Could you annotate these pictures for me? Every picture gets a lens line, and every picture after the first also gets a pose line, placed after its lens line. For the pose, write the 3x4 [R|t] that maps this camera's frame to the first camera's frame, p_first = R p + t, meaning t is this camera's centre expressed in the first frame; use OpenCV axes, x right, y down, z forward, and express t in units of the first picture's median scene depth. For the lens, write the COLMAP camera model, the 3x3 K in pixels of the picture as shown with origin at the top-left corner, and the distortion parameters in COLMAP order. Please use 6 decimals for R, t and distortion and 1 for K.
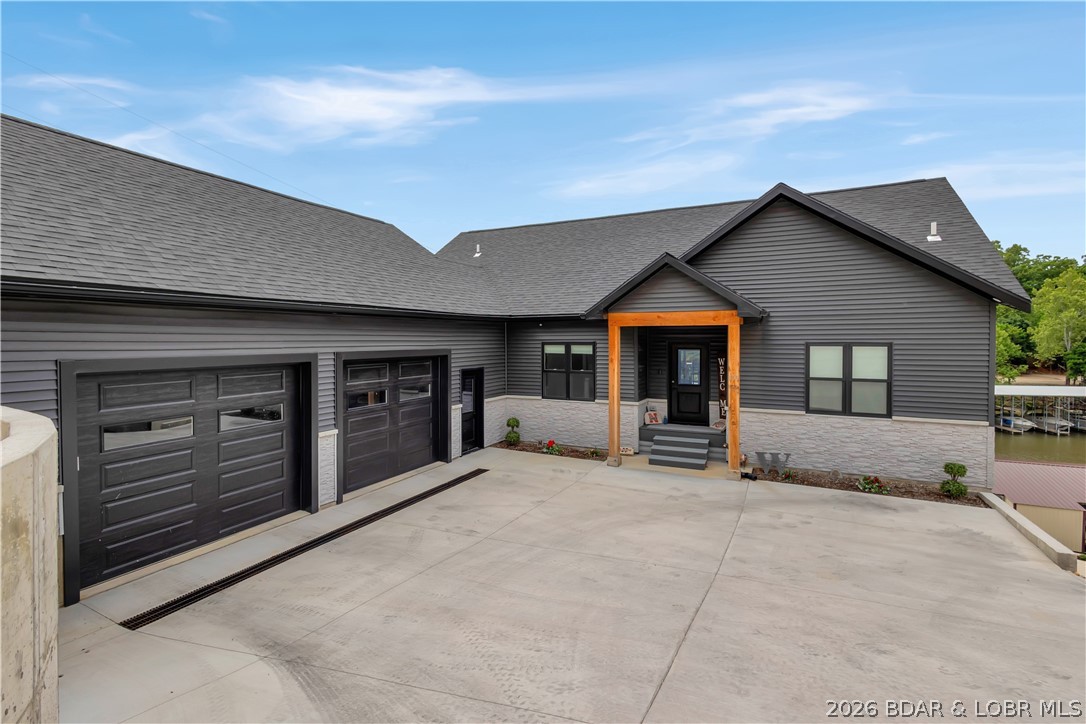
lens RADIAL K [[509.5, 0, 522.2], [0, 509.5, 339.3], [0, 0, 1]] dist [0.015434, -0.003894]
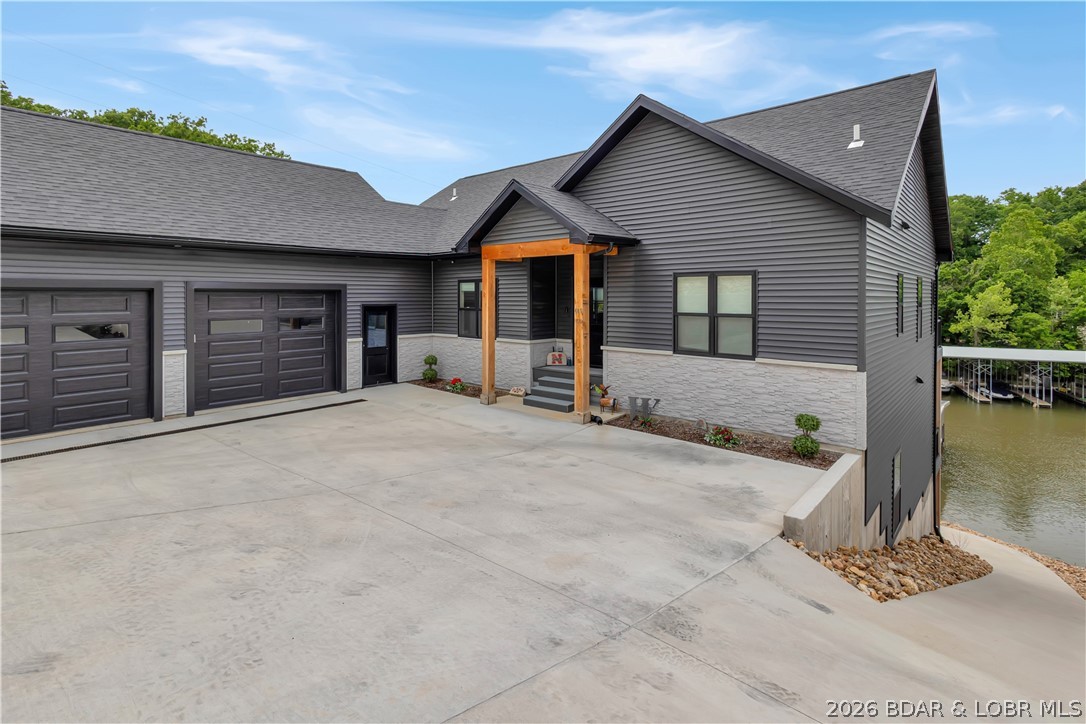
lens RADIAL K [[509.5, 0, 522.3], [0, 509.5, 301.9], [0, 0, 1]] dist [0.015434, -0.003894]
pose [[0.963685, 0.004185, -0.267008, 0.520201], [-0.001927, 0.999960, 0.008717, 0.046541], [0.267034, -0.007886, 0.963655, 0.080413]]
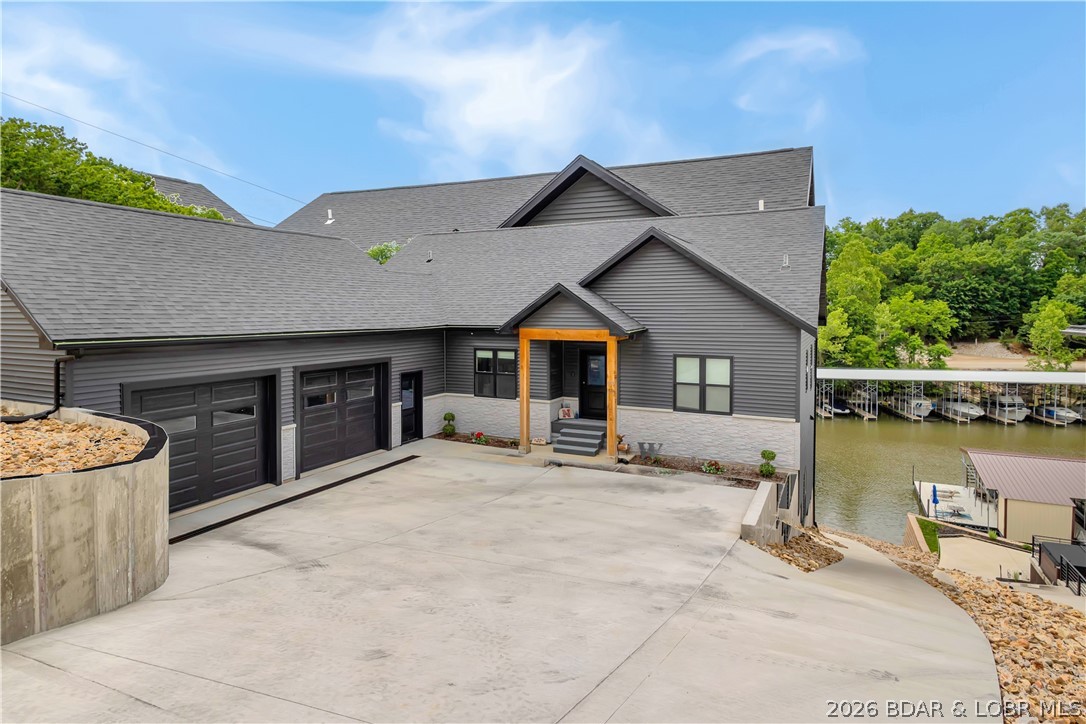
lens RADIAL K [[597.6, 0, 520.0], [0, 597.6, 324.9], [0, 0, 1]] dist [0.019109, -0.005867]
pose [[0.999980, 0.002462, -0.005898, 0.183112], [-0.002352, 0.999824, 0.018606, -0.088413], [0.005943, -0.018592, 0.999809, -0.438602]]
